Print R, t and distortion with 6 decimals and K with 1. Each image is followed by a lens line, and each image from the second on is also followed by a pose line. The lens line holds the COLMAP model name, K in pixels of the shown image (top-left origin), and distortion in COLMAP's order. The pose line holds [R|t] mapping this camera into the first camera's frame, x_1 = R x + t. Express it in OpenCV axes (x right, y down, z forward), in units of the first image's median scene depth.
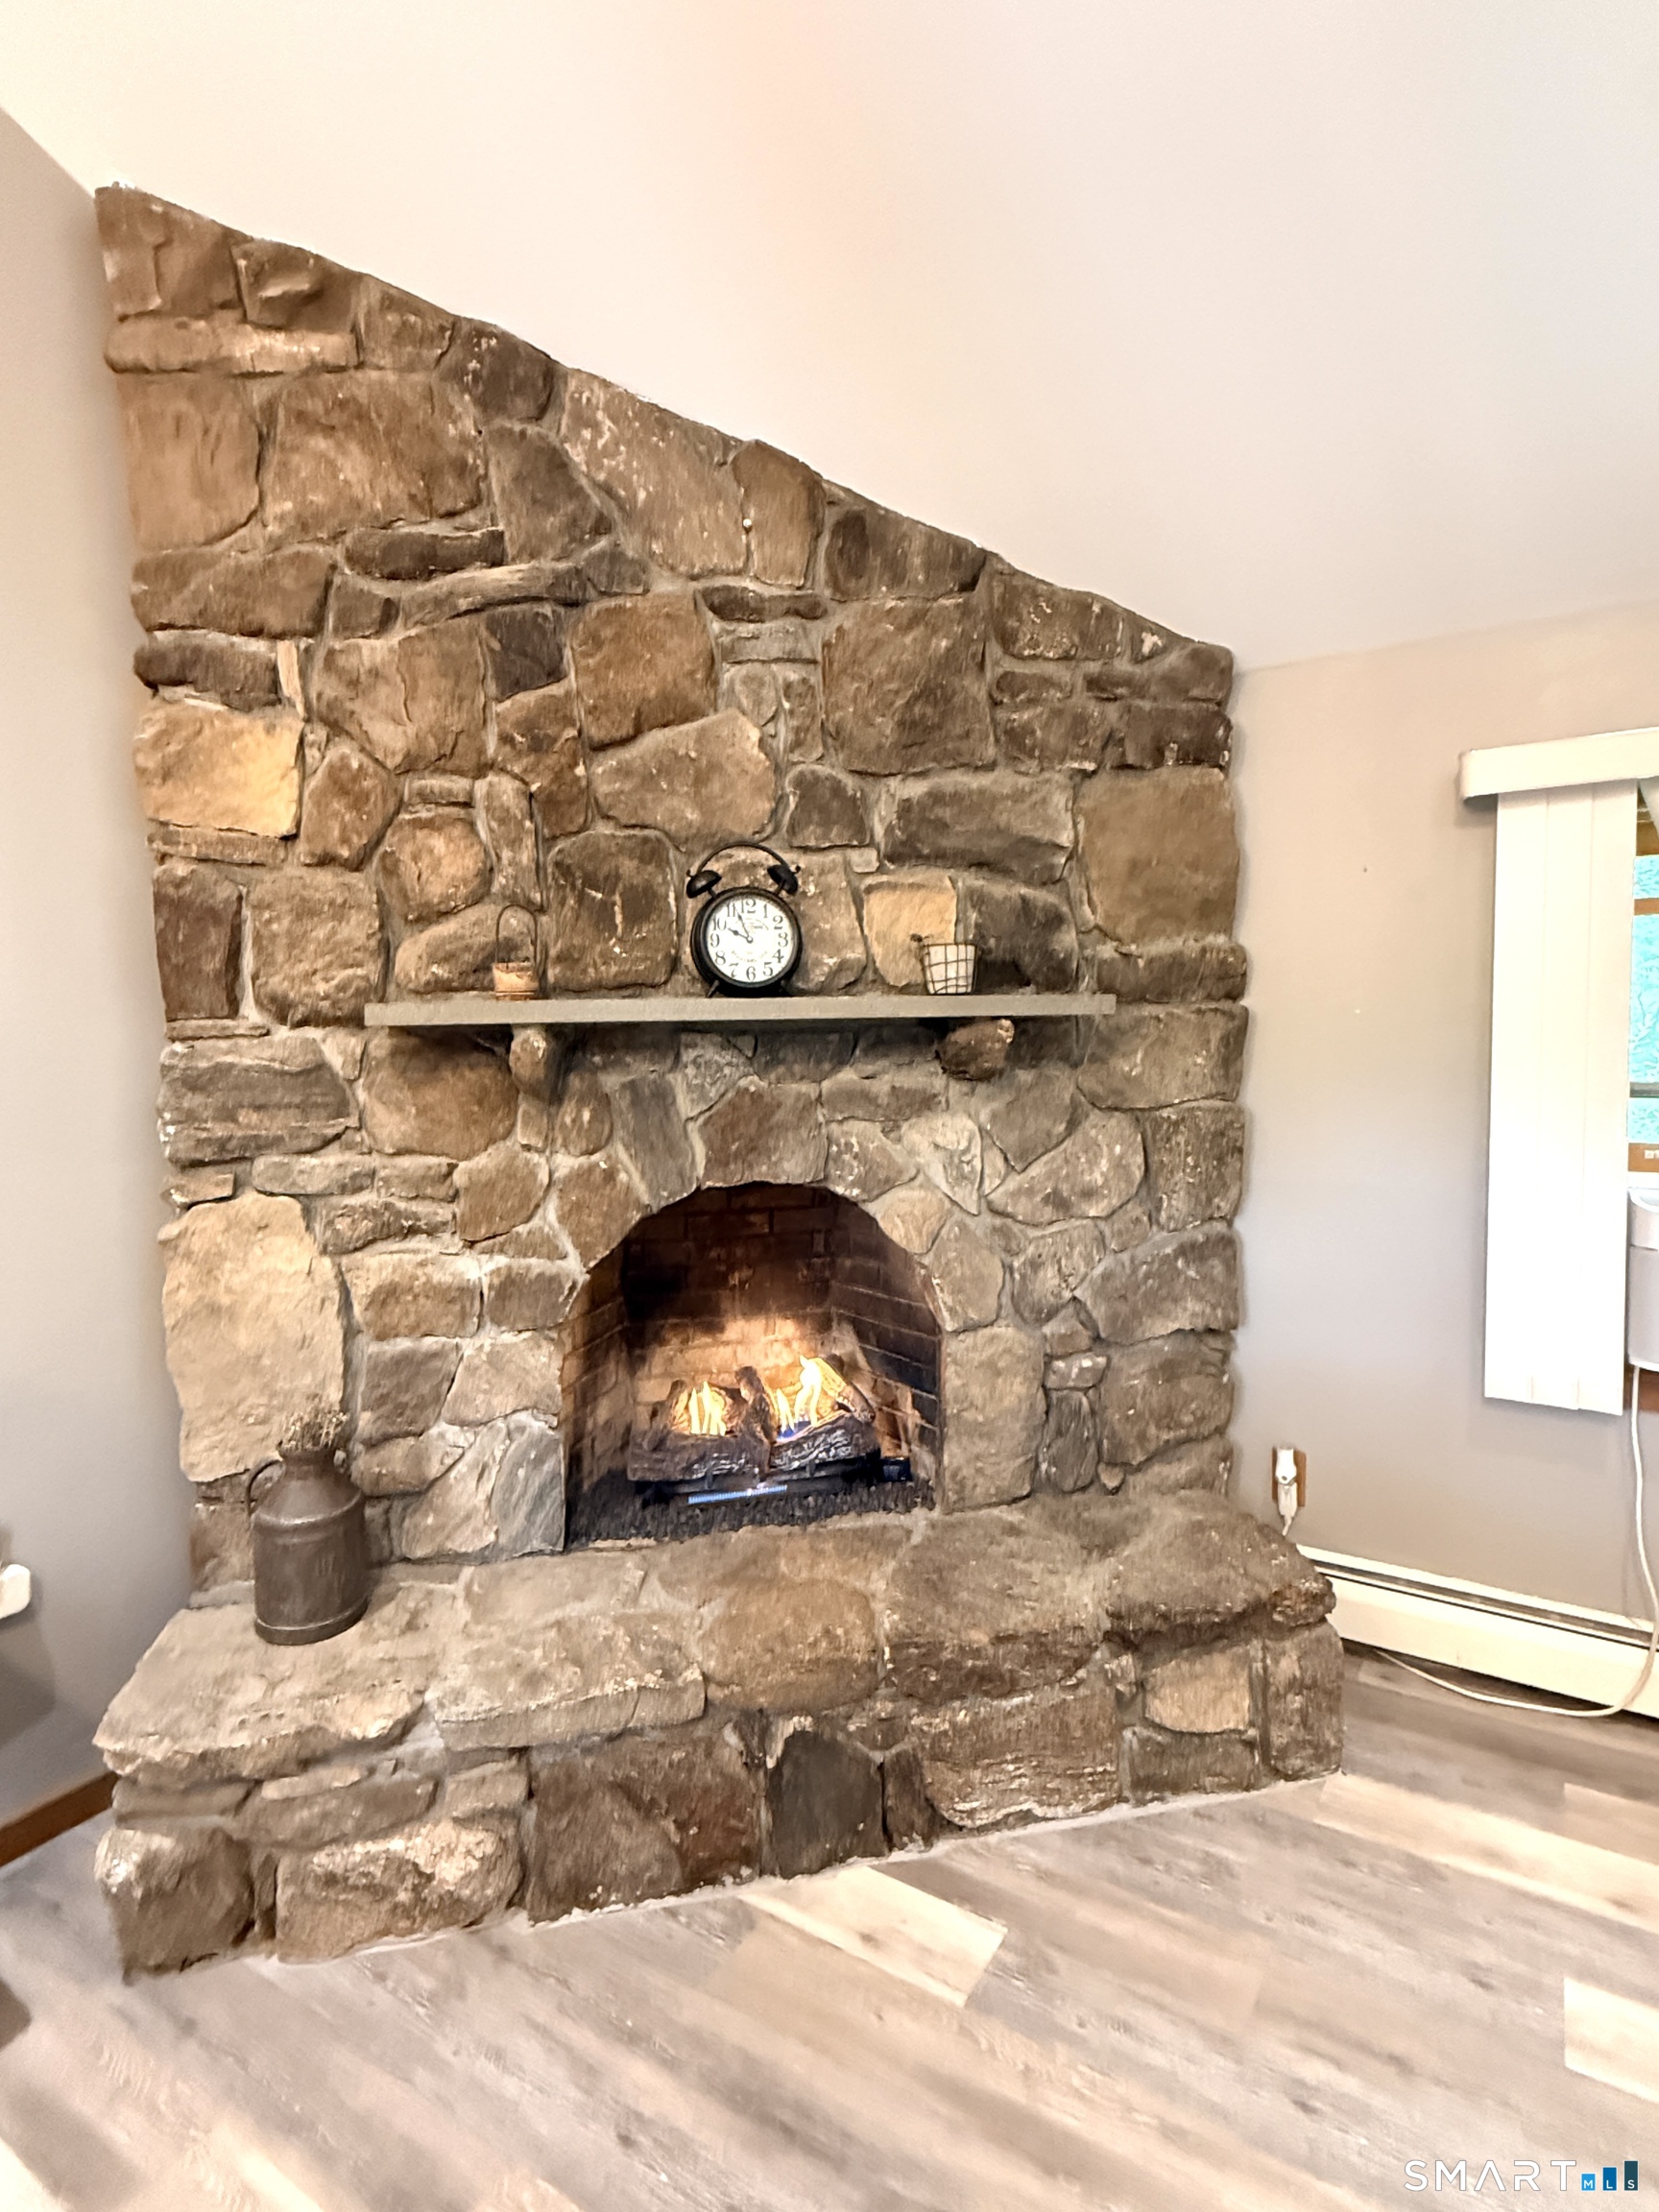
lens RADIAL K [[1134.4, 0, 837.2], [0, 1134.4, 1097.0], [0, 0, 1]] dist [0.005151, -0.001545]
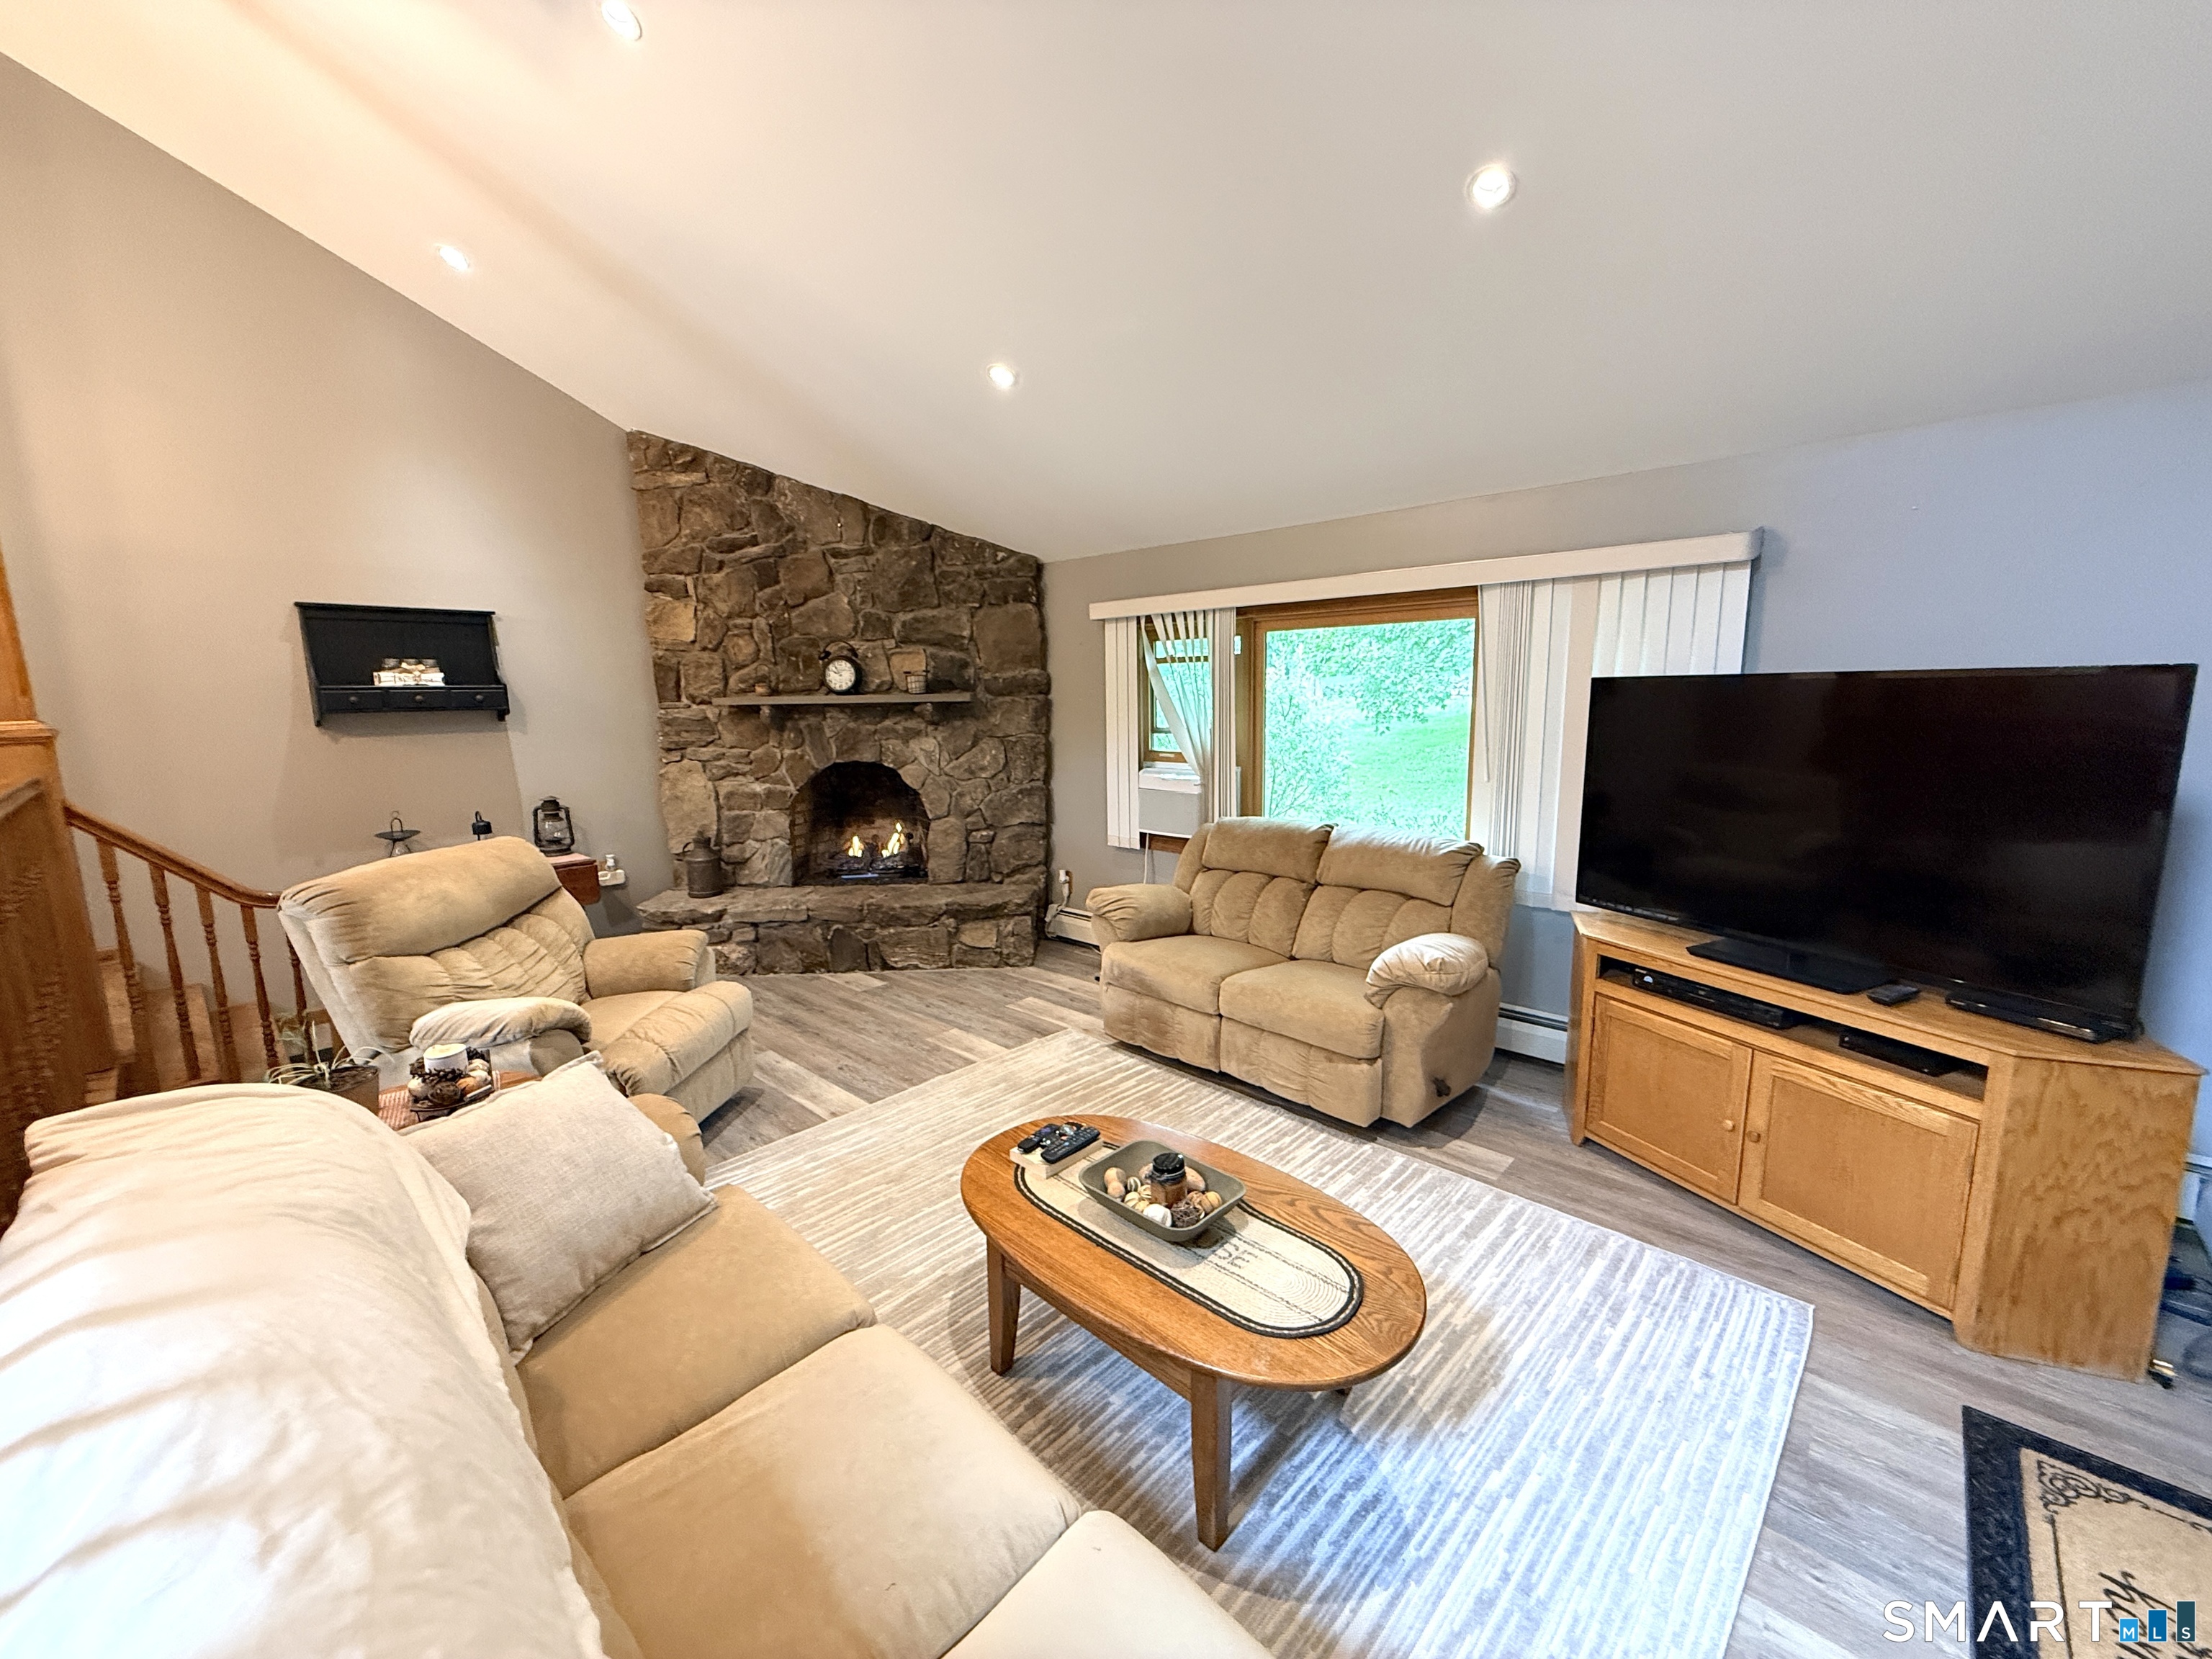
lens RADIAL K [[878.9, 0, 1097.4], [0, 878.9, 828.1], [0, 0, 1]] dist [0.001031, -0.000194]
pose [[0.982480, 0.029756, -0.183976, 0.970056], [-0.012225, 0.995335, 0.095704, 0.026605], [0.185966, -0.091778, 0.978260, -1.079338]]
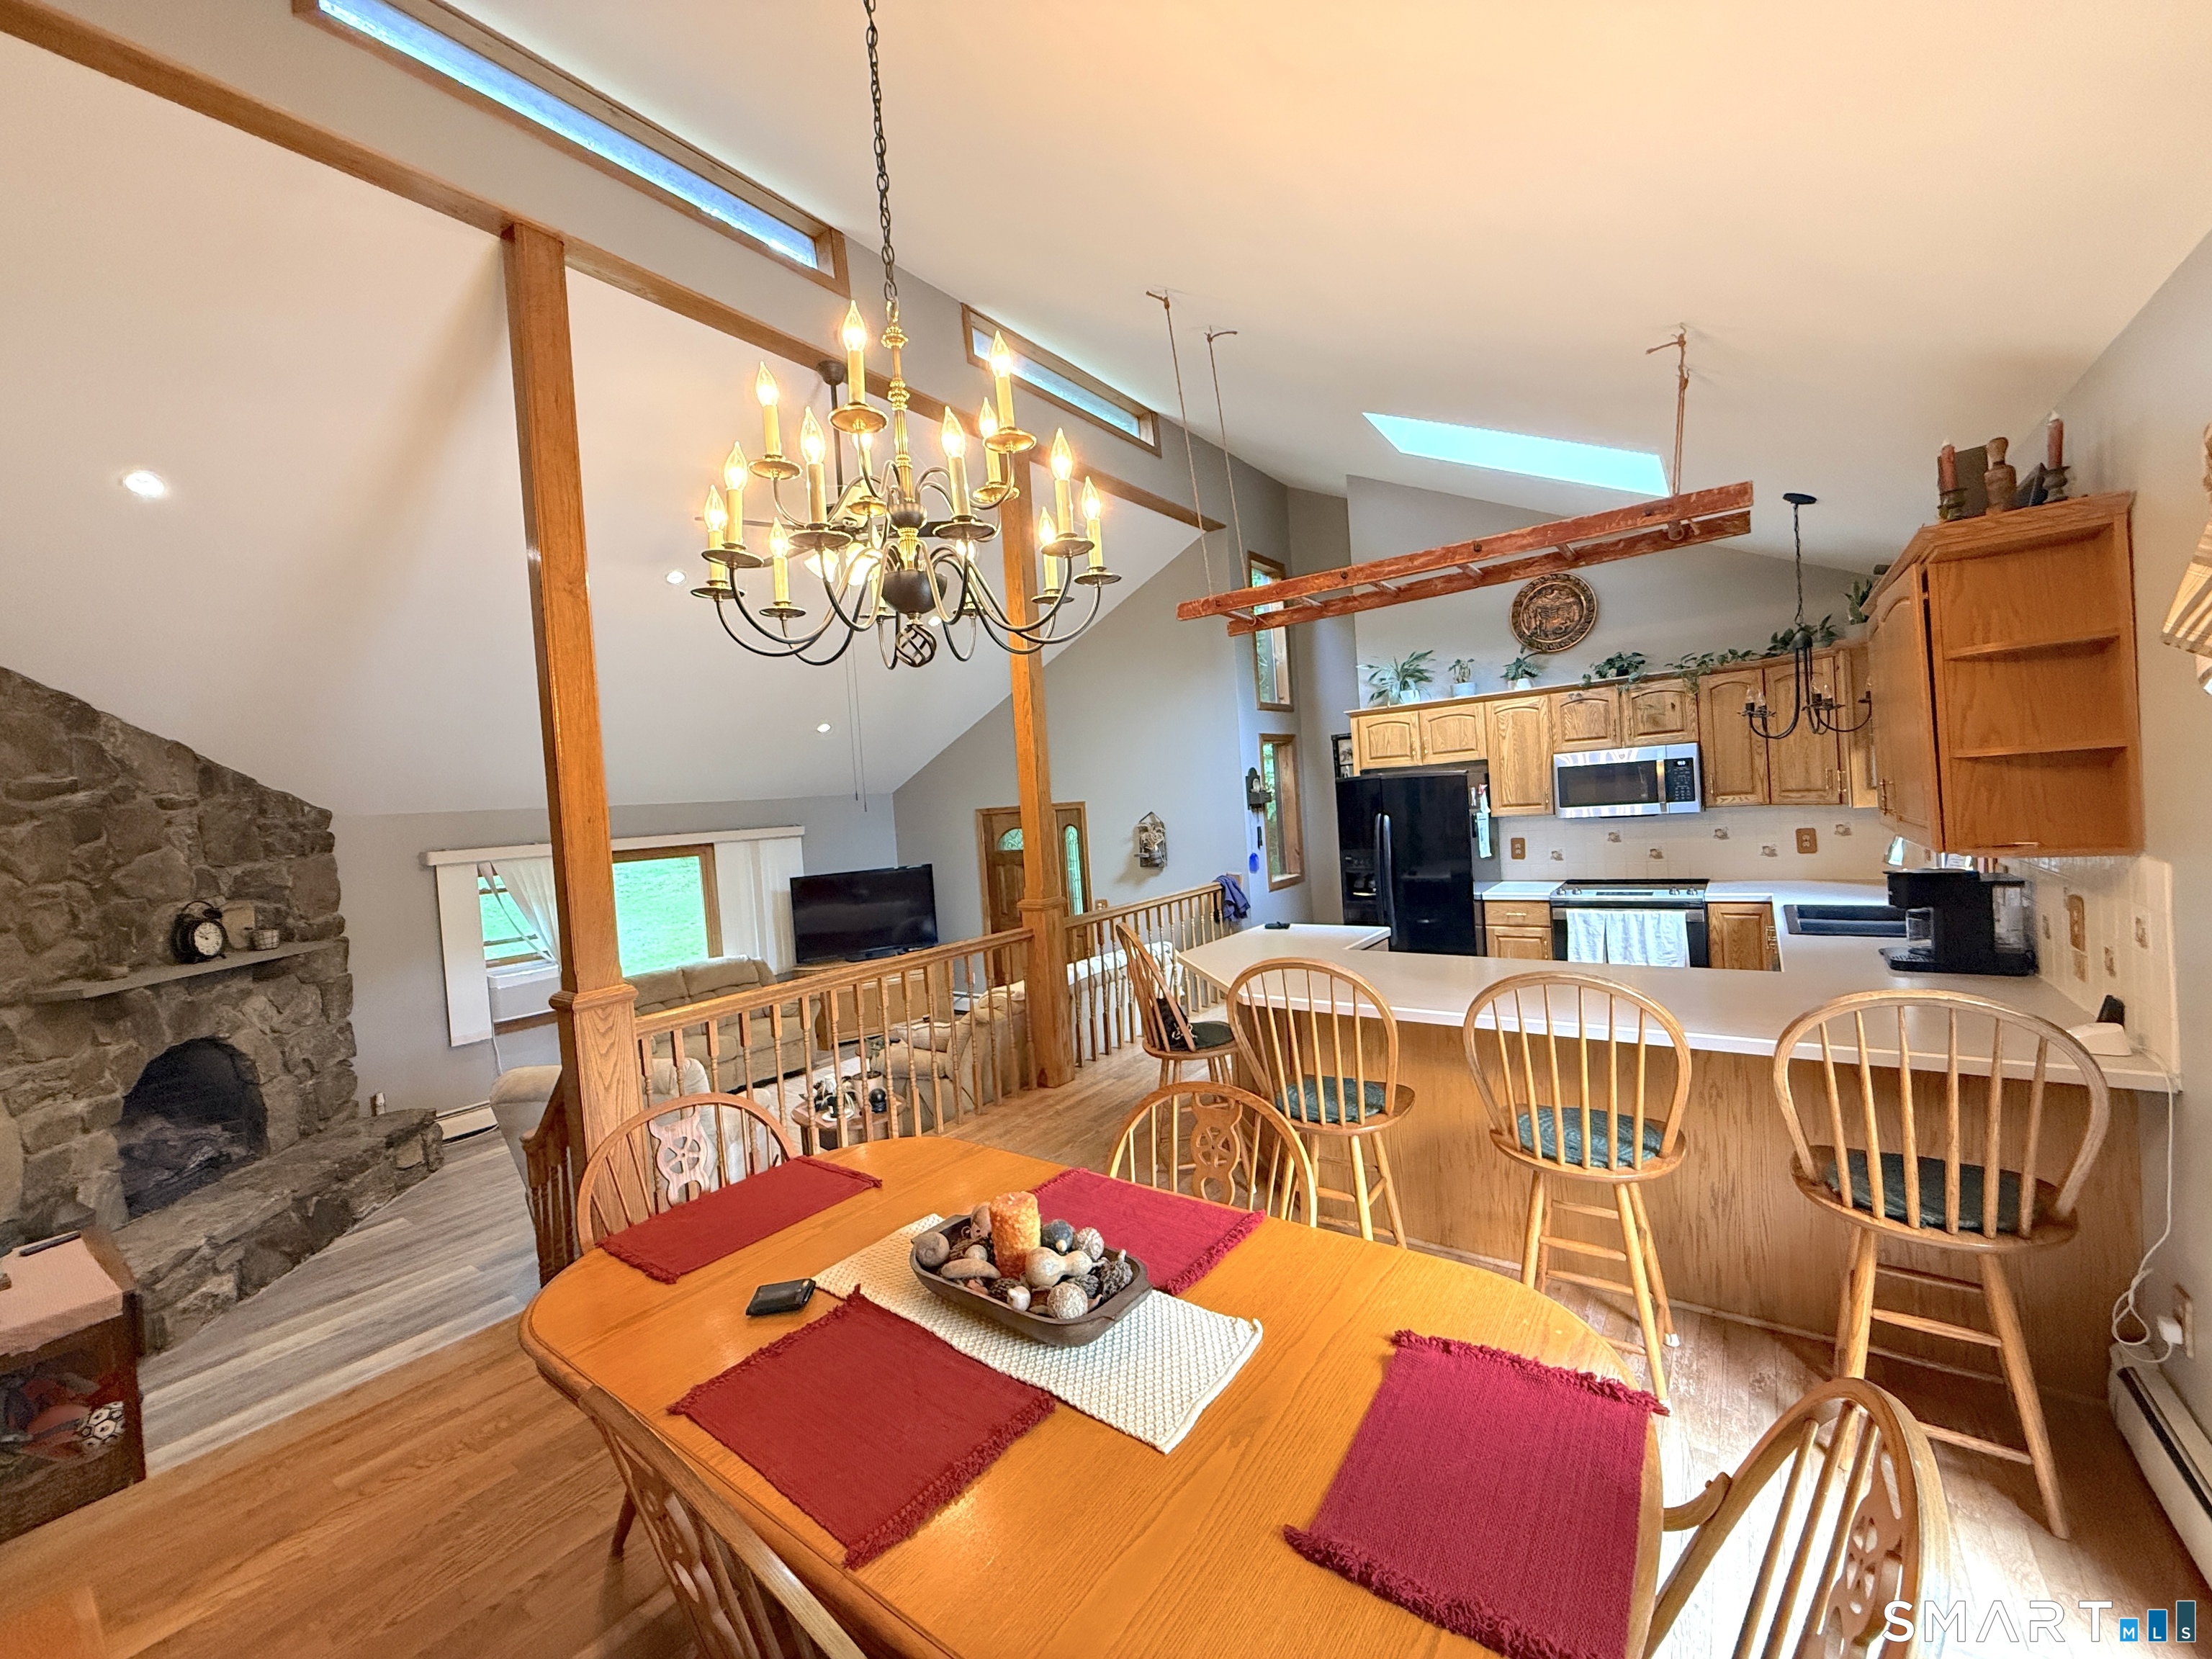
lens RADIAL K [[878.9, 0, 1094.4], [0, 878.9, 826.4], [0, 0, 1]] dist [0.001031, -0.000194]
pose [[0.078520, -0.013558, 0.996820, -1.849352], [0.129866, 0.991526, 0.003257, -0.134526], [-0.988418, 0.129197, 0.079615, -1.133223]]
